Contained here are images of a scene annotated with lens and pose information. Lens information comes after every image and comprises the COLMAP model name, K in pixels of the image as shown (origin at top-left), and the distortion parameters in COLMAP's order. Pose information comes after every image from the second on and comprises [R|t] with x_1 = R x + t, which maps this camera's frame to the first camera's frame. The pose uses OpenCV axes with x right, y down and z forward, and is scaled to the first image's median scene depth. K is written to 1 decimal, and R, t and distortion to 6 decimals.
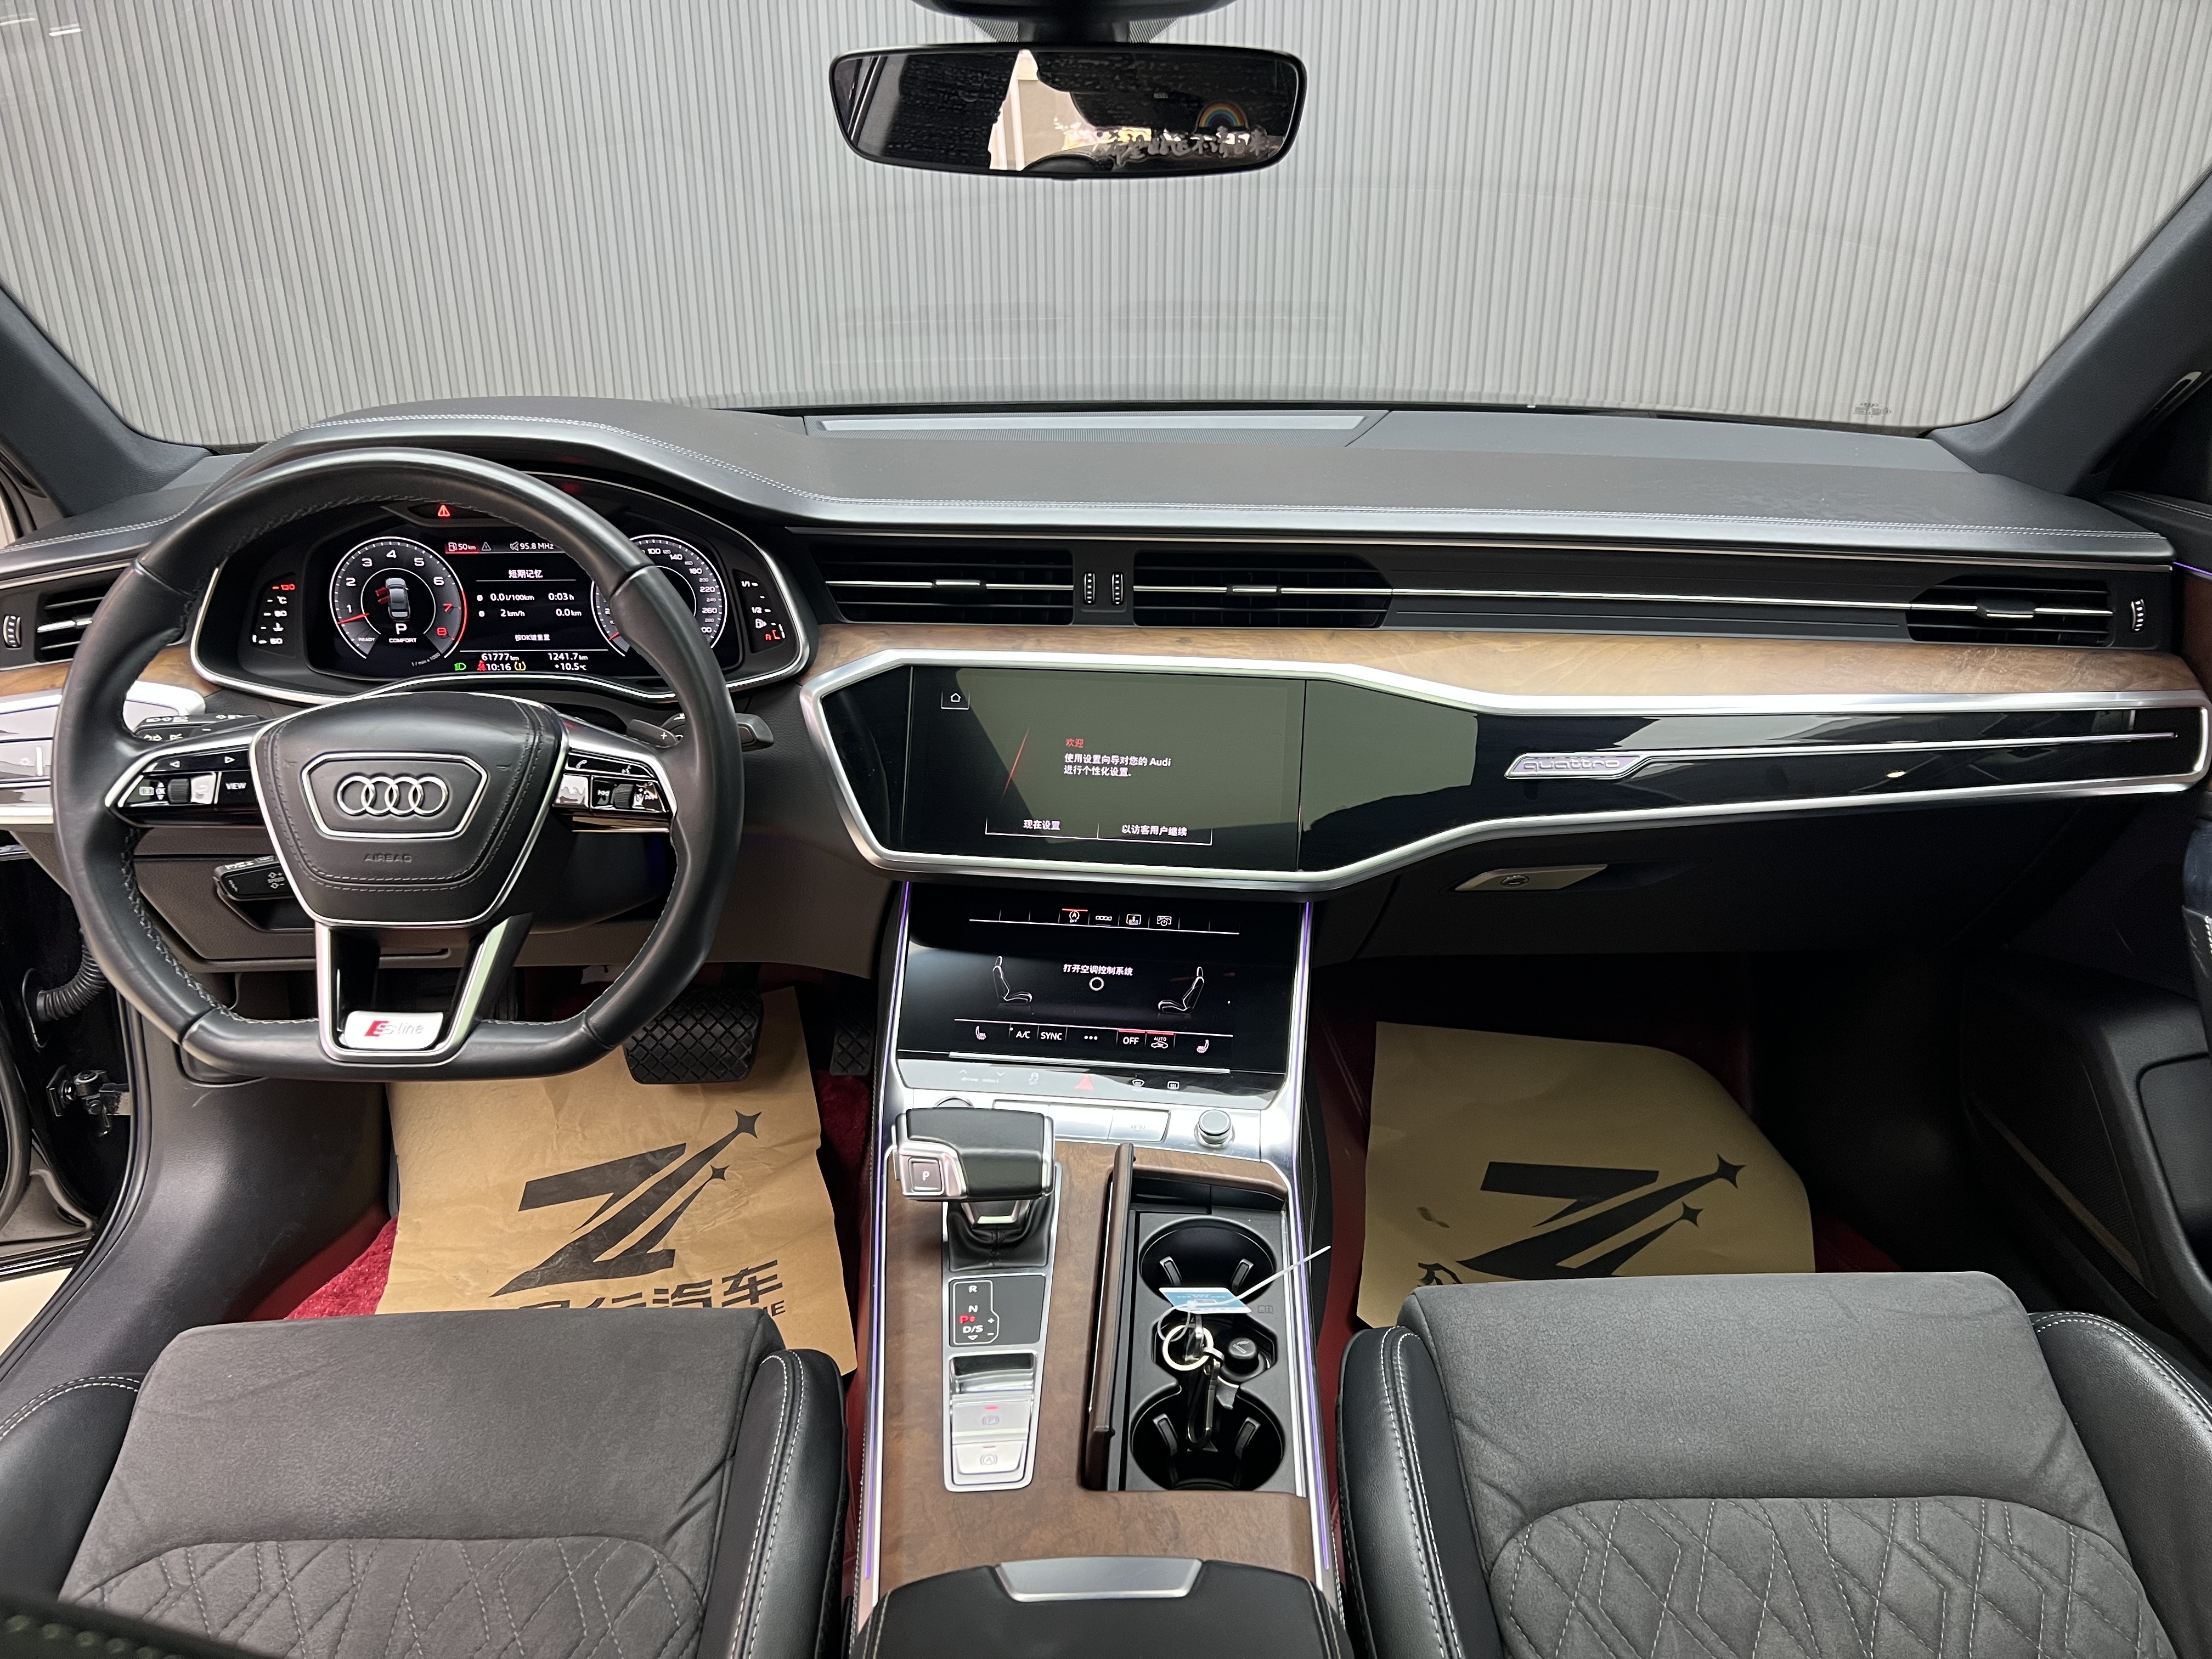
lens RADIAL K [[1715.2, 0, 1136.0], [0, 1715.2, 852.5], [0, 0, 1]] dist [0.001366, 0.002503]
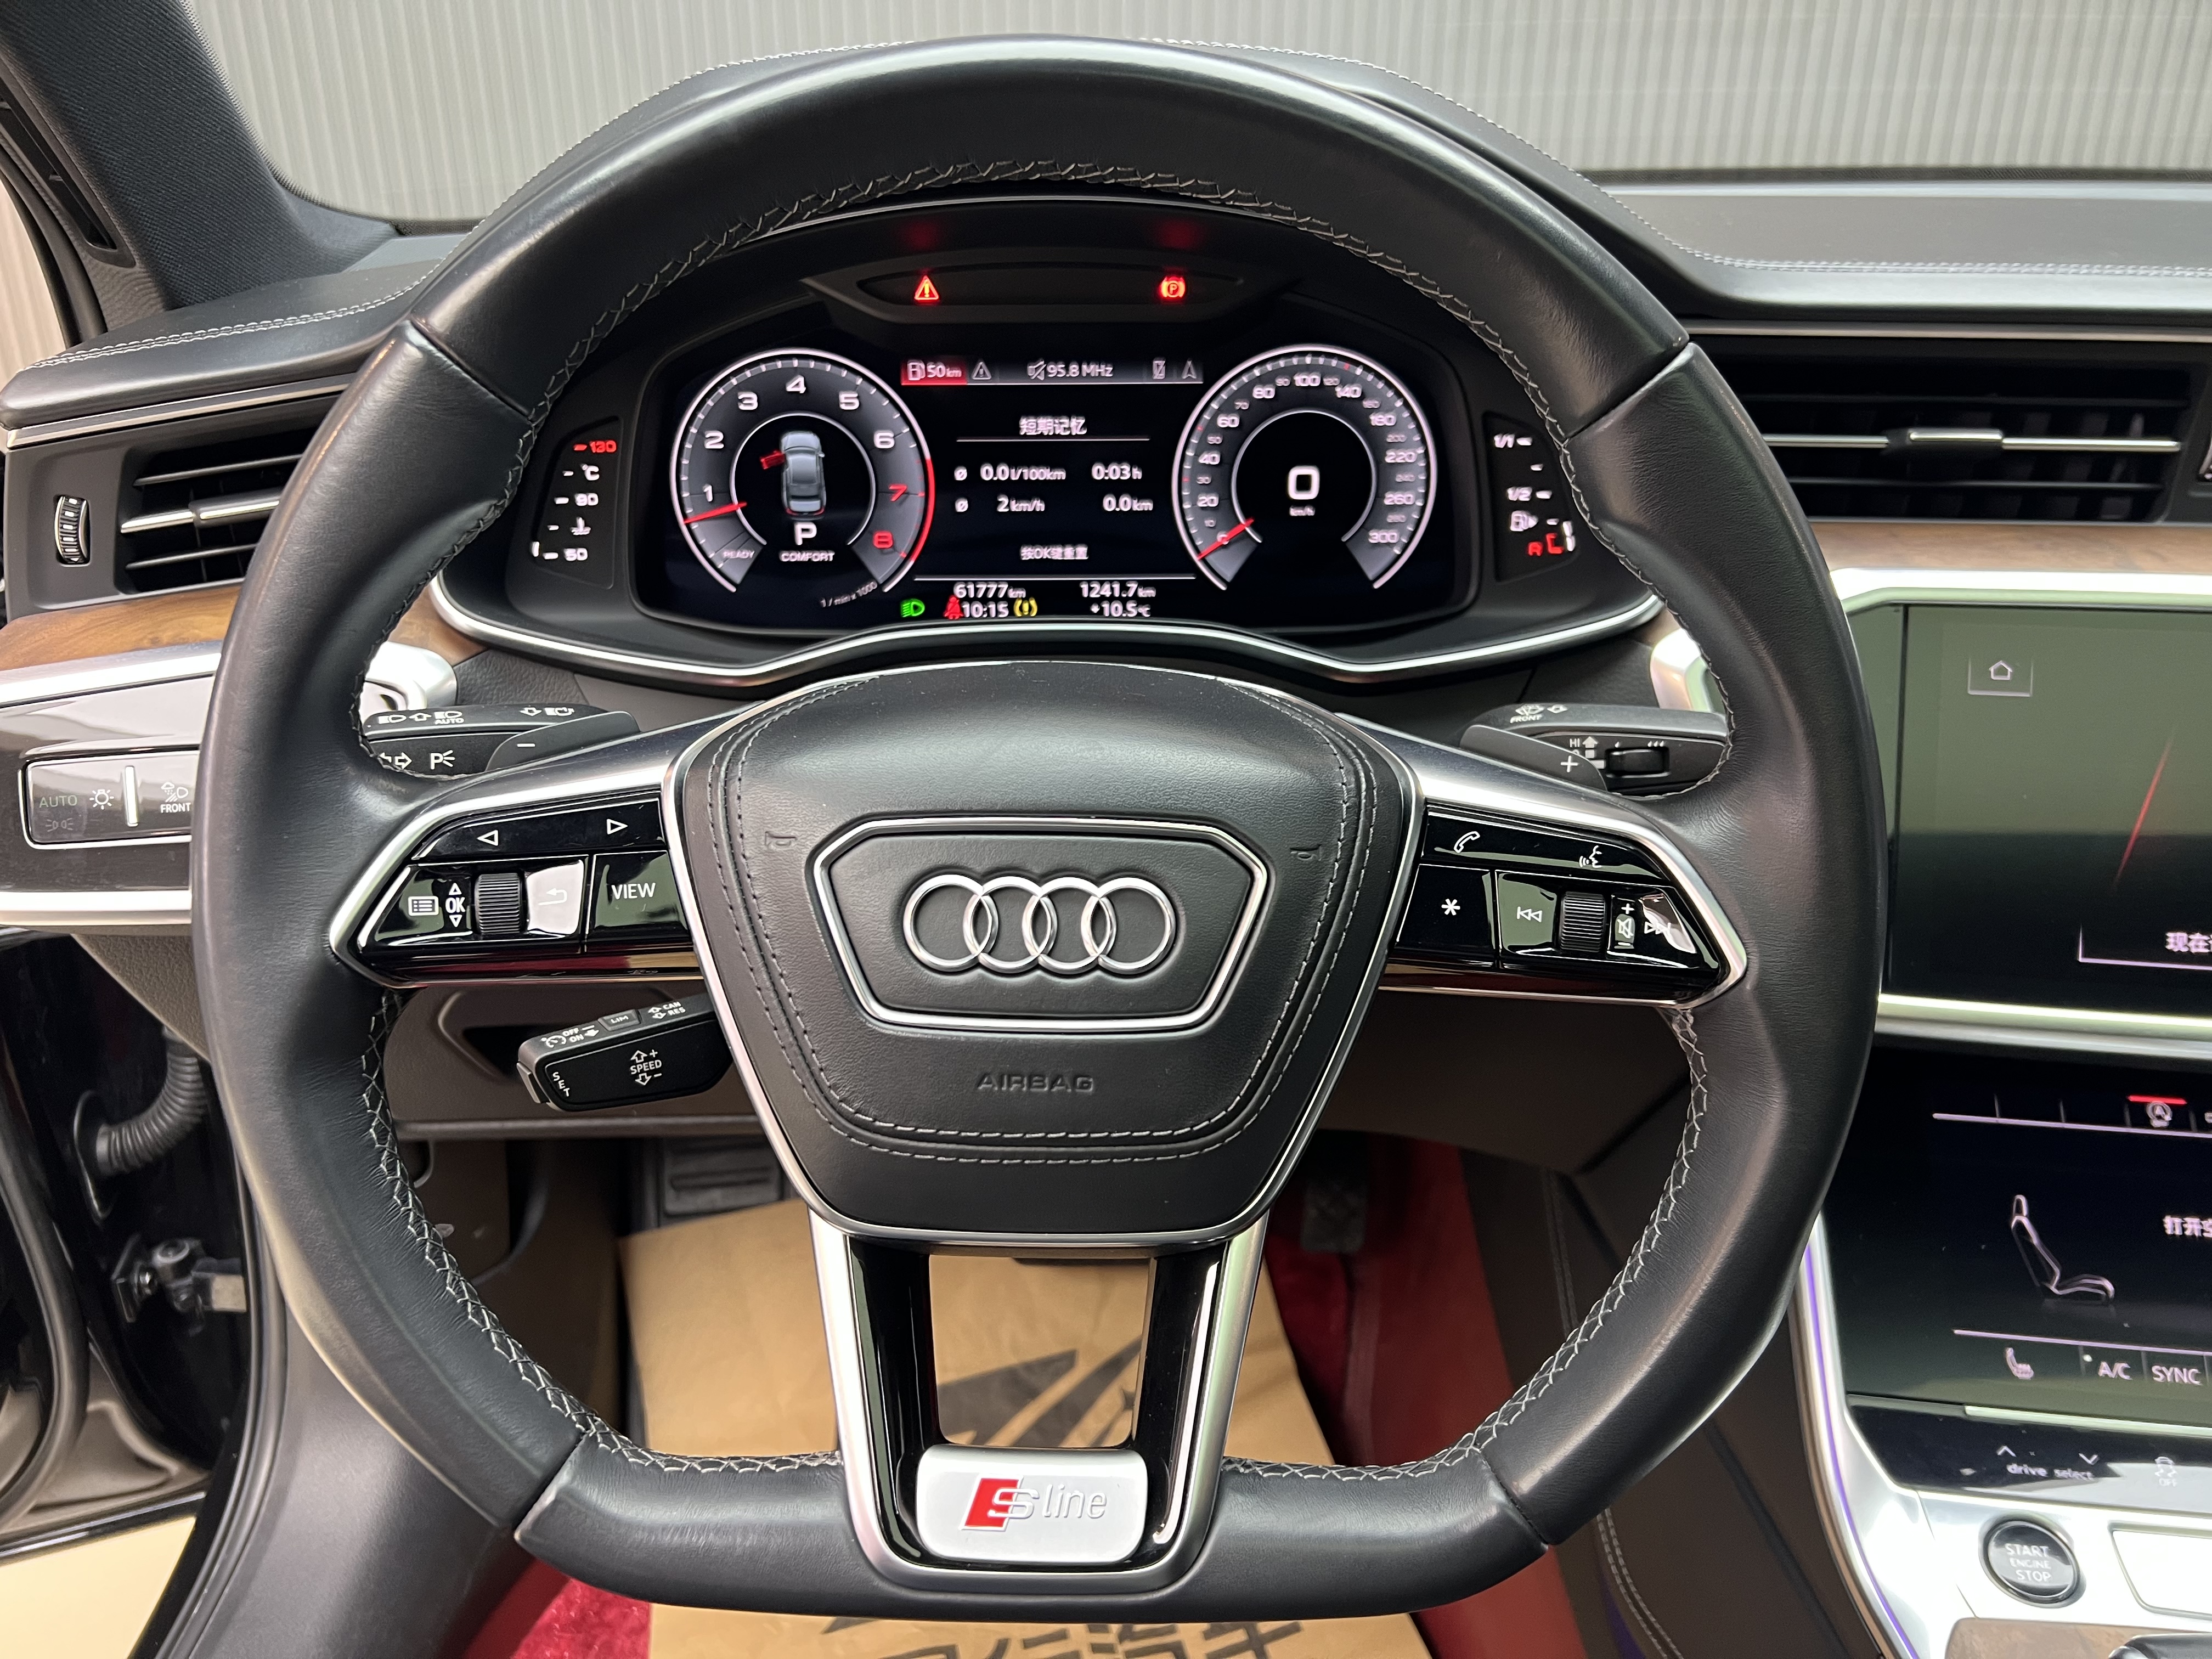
lens RADIAL K [[1726.4, 0, 1086.6], [0, 1726.4, 853.7], [0, 0, 1]] dist [0.110318, -0.180694]
pose [[0.999181, 0.008722, -0.039511, -0.328264], [-0.007808, 0.999700, 0.023228, -0.047493], [0.039701, -0.022900, 0.998949, 0.485535]]
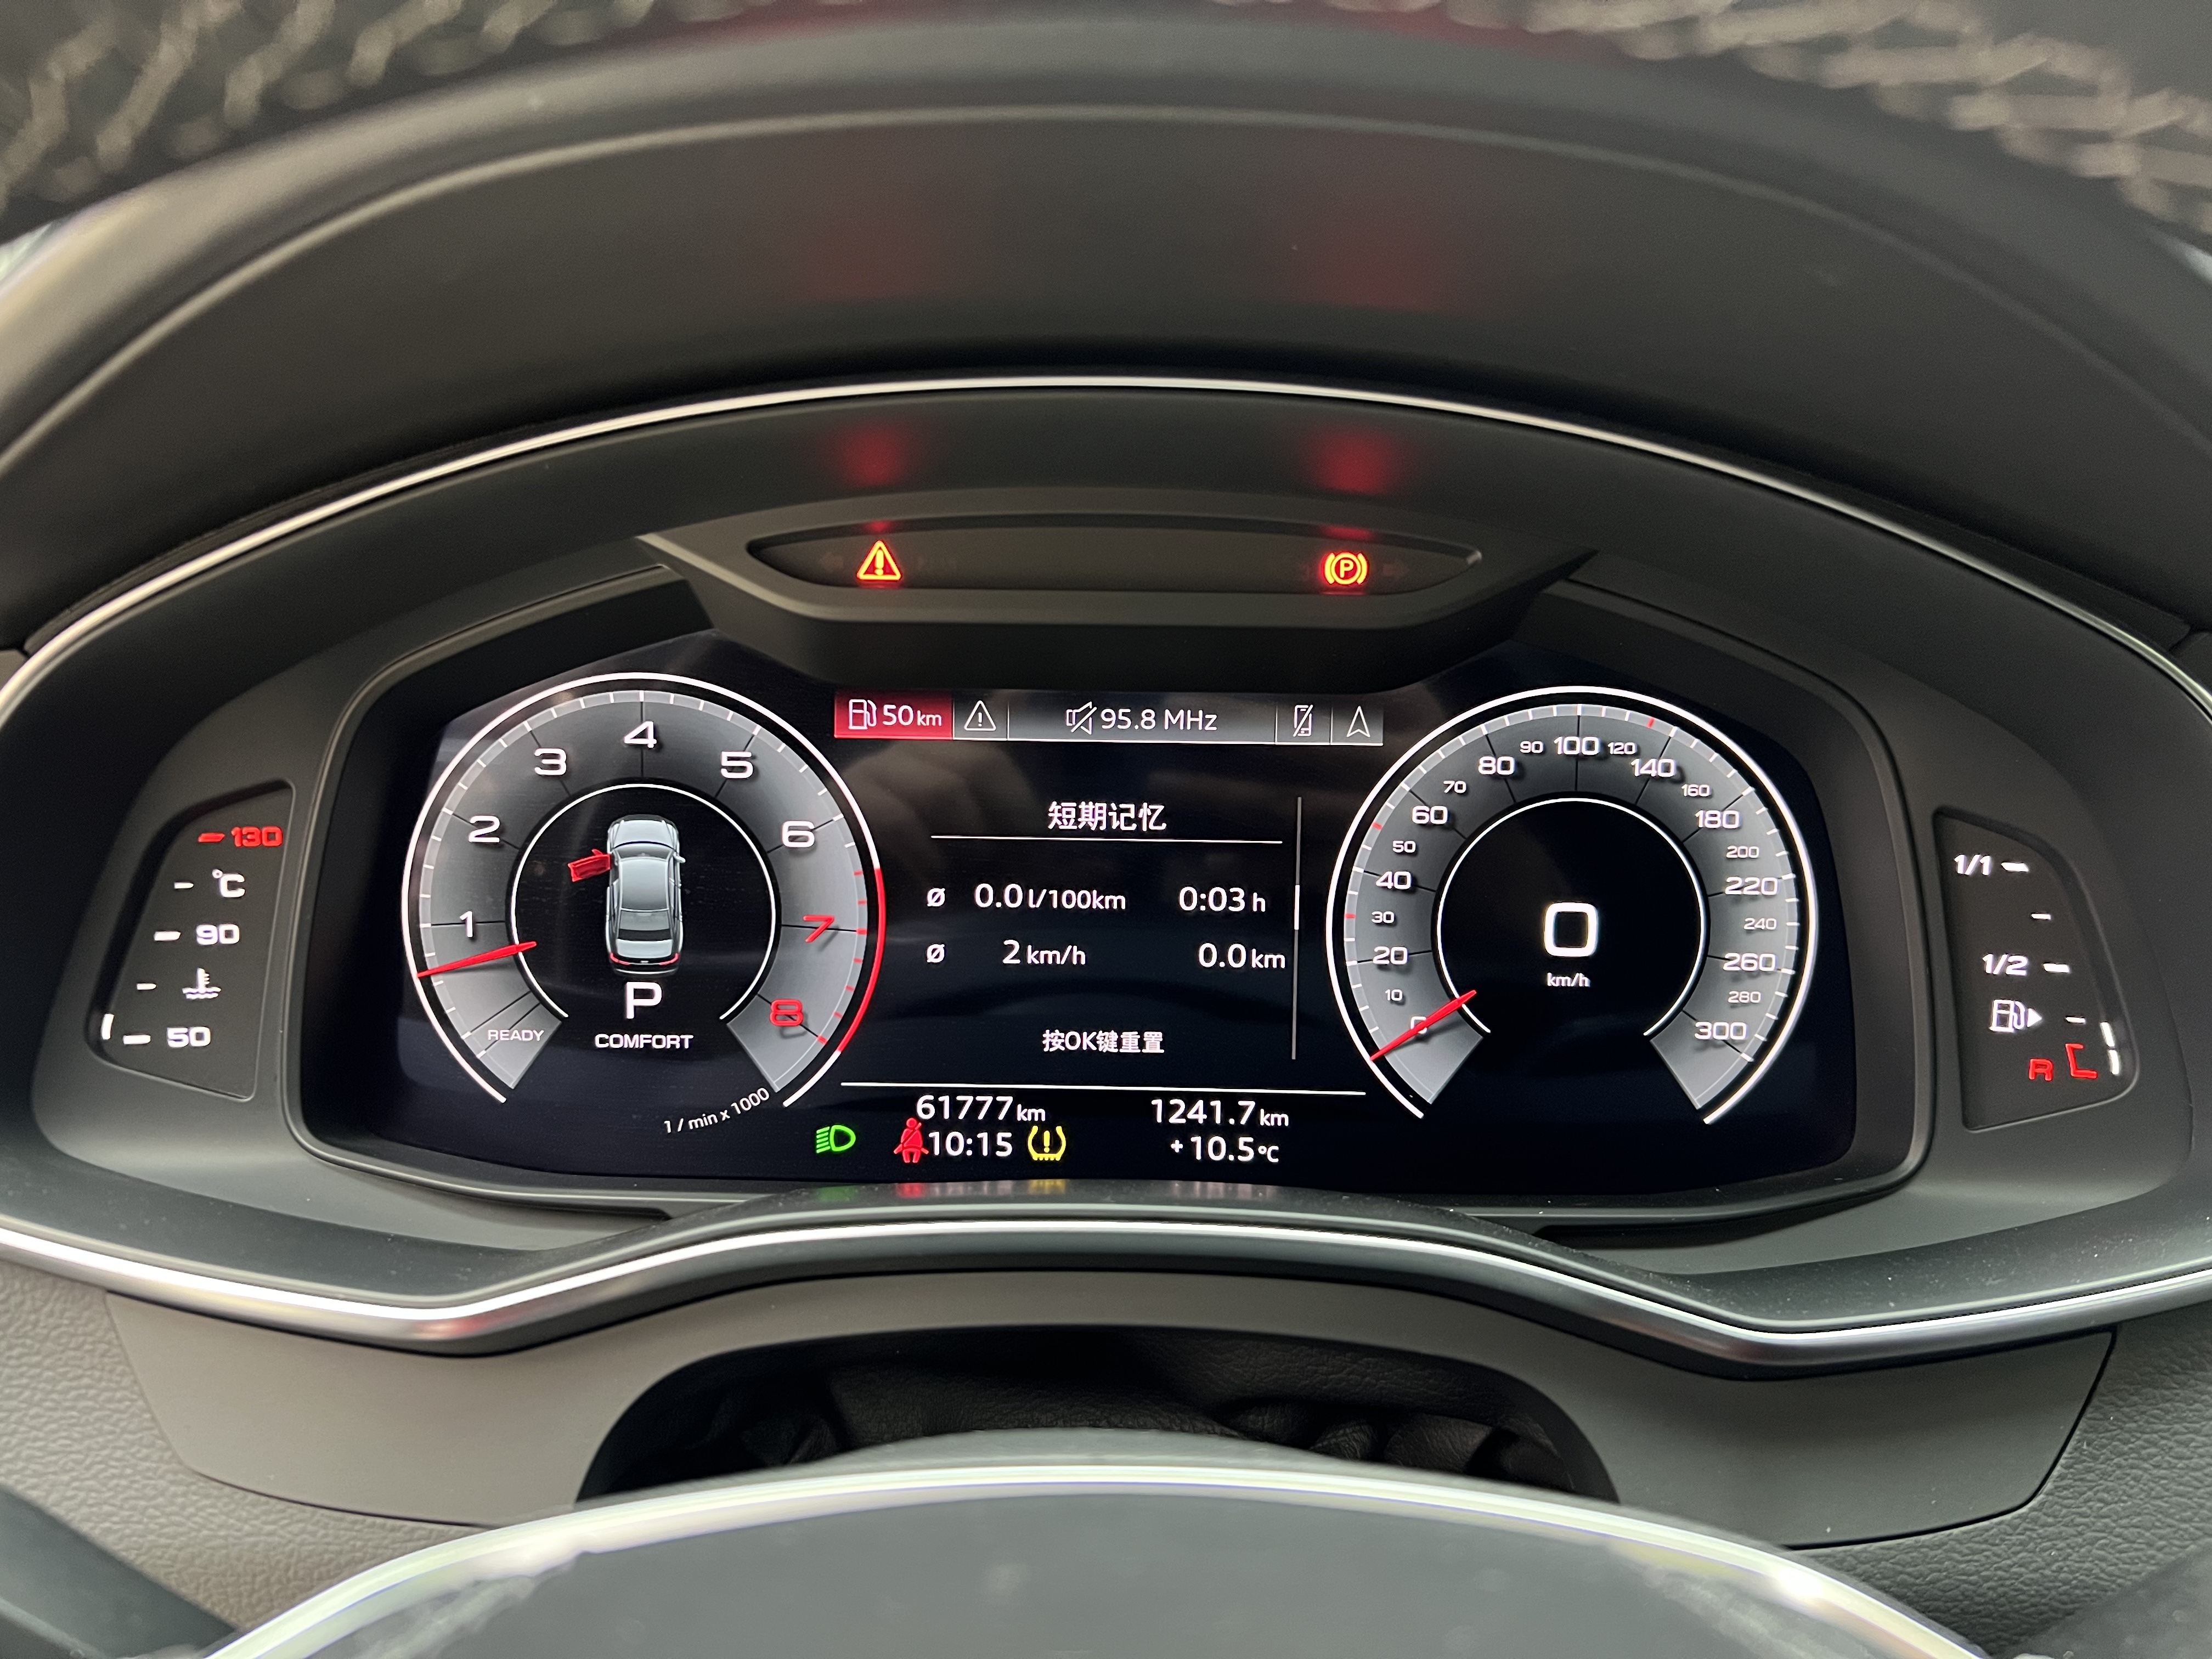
lens RADIAL K [[1726.4, 0, 1086.6], [0, 1726.4, 853.7], [0, 0, 1]] dist [0.110318, -0.180694]
pose [[0.998560, 0.021822, -0.049011, -0.349602], [-0.031347, 0.978695, -0.202915, -0.100325], [0.043539, 0.204159, 0.977969, 0.734858]]
